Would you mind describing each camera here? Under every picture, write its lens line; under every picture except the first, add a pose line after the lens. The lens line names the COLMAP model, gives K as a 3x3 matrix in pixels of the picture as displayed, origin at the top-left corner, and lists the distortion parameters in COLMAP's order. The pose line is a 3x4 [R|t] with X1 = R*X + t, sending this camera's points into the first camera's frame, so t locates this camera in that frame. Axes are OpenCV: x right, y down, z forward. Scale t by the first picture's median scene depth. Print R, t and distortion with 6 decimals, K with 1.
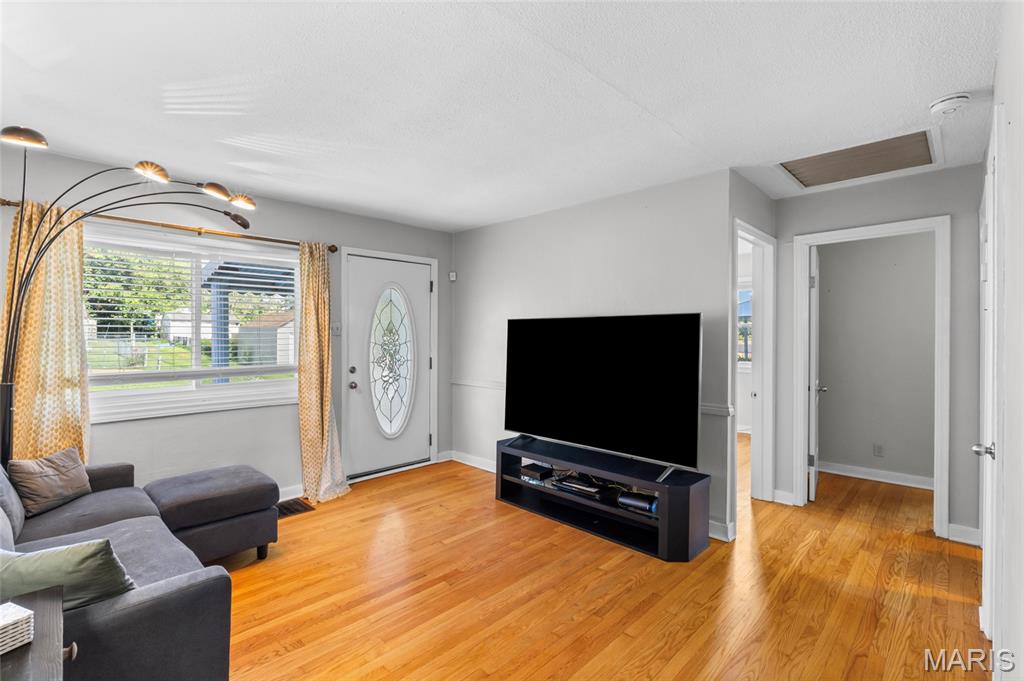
lens RADIAL K [[463.4, 0, 511.6], [0, 463.4, 332.8], [0, 0, 1]] dist [0.002556, -0.000387]
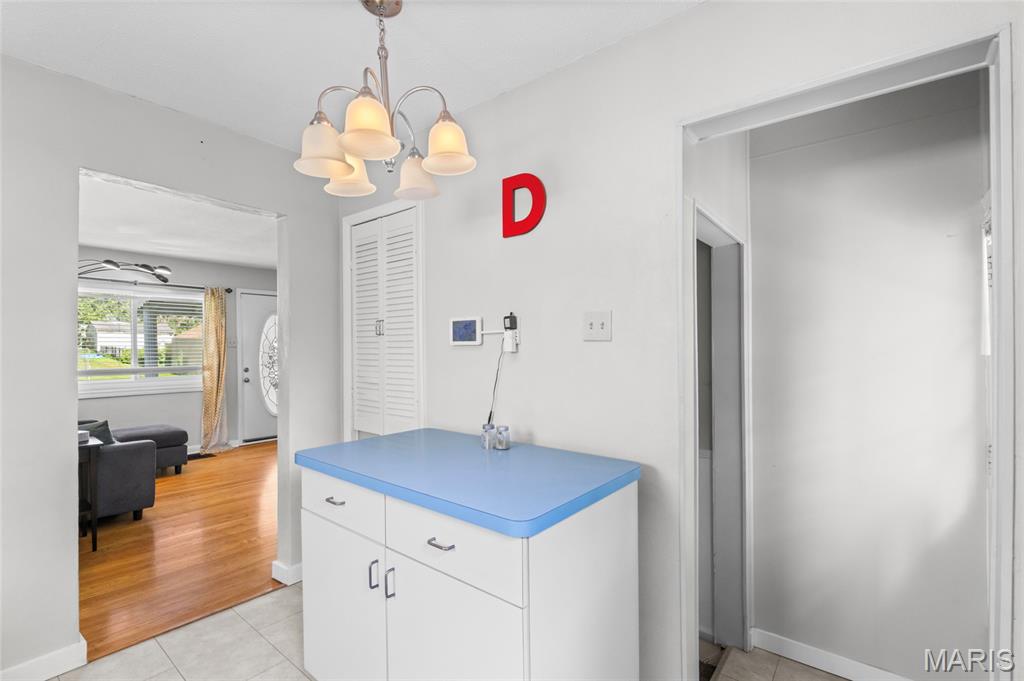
lens RADIAL K [[463.4, 0, 514.2], [0, 463.4, 350.0], [0, 0, 1]] dist [0.002556, -0.000387]
pose [[0.994563, -0.003299, 0.104089, 0.392260], [0.001424, 0.999836, 0.018078, -0.010979], [-0.104131, -0.017831, 0.994404, -0.626340]]
